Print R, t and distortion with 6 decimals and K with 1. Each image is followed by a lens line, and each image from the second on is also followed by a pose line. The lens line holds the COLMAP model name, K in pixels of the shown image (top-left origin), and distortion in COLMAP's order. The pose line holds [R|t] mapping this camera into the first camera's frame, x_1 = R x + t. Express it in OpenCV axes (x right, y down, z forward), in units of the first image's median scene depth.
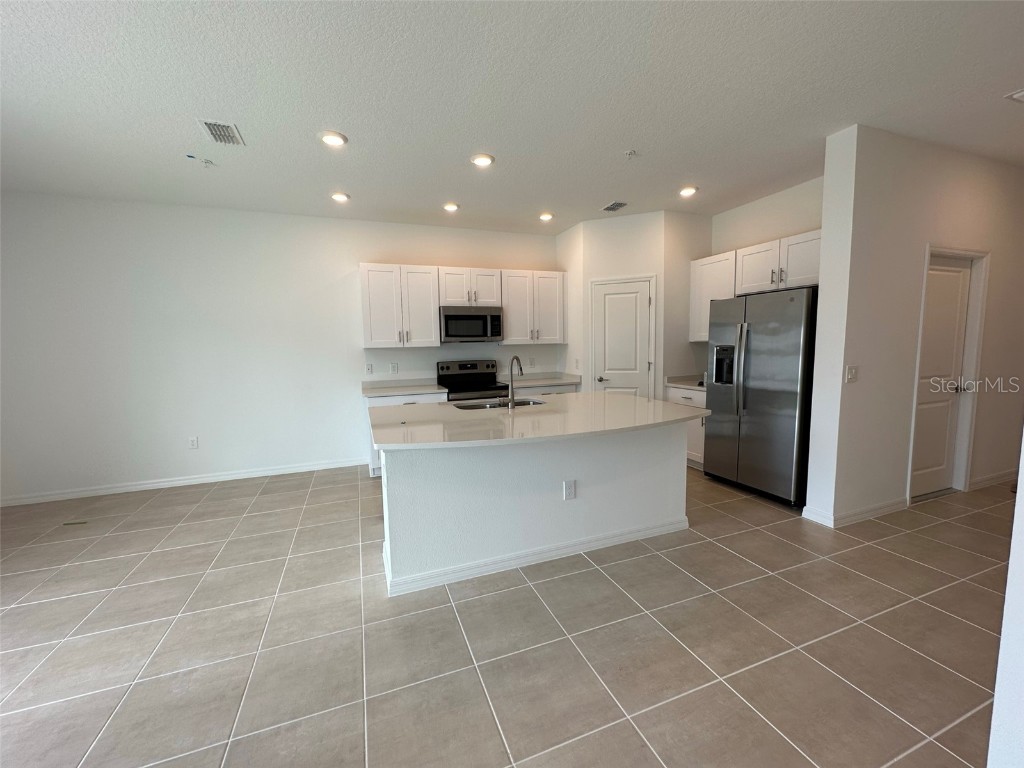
lens RADIAL K [[407.7, 0, 511.0], [0, 407.7, 382.9], [0, 0, 1]] dist [-0.002416, 0.000317]
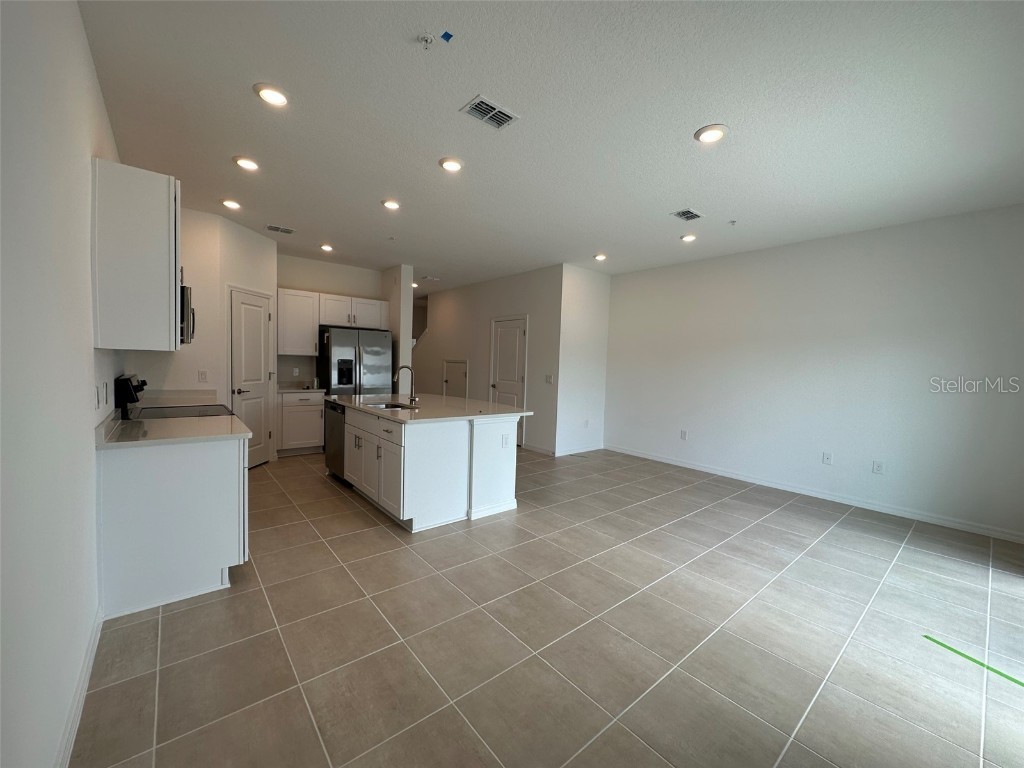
lens RADIAL K [[407.7, 0, 511.0], [0, 407.7, 382.9], [0, 0, 1]] dist [-0.002416, 0.000317]
pose [[-0.323694, -0.037799, 0.945407, -0.913285], [0.068171, 0.995673, 0.063149, -0.047833], [-0.943703, 0.084891, -0.319716, 0.743213]]
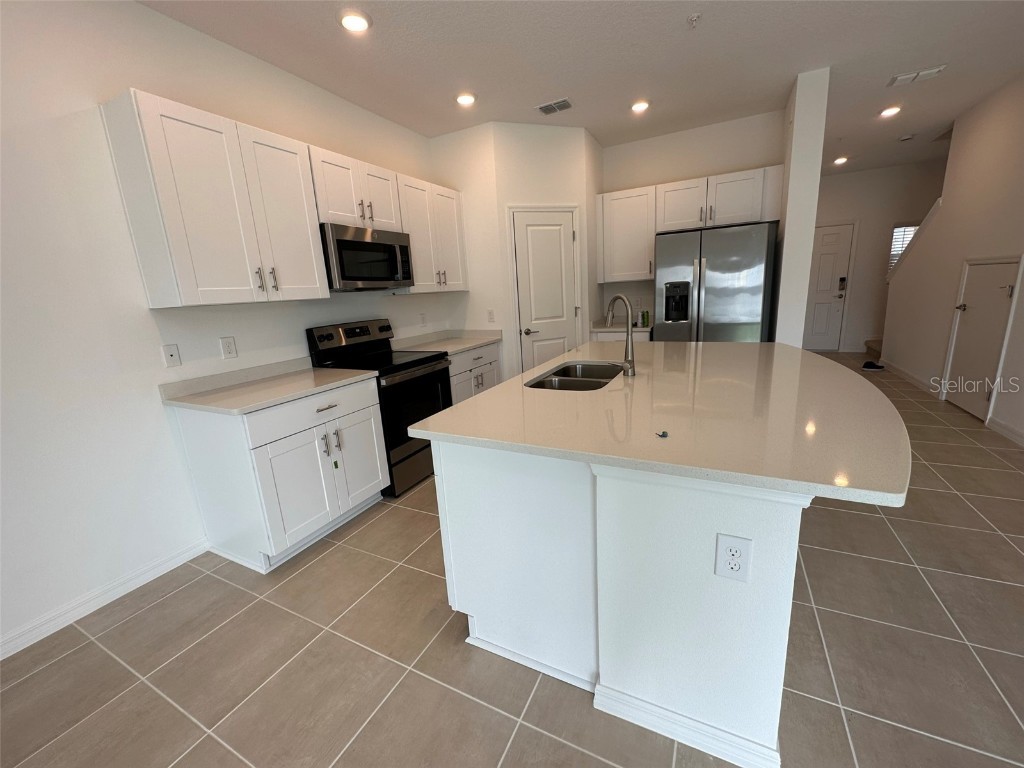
lens RADIAL K [[407.7, 0, 511.0], [0, 407.7, 382.9], [0, 0, 1]] dist [-0.002416, 0.000317]
pose [[0.741206, -0.172687, 0.648686, -0.377050], [0.110766, 0.984561, 0.135537, -0.023996], [-0.662076, -0.028608, 0.748890, 0.421897]]
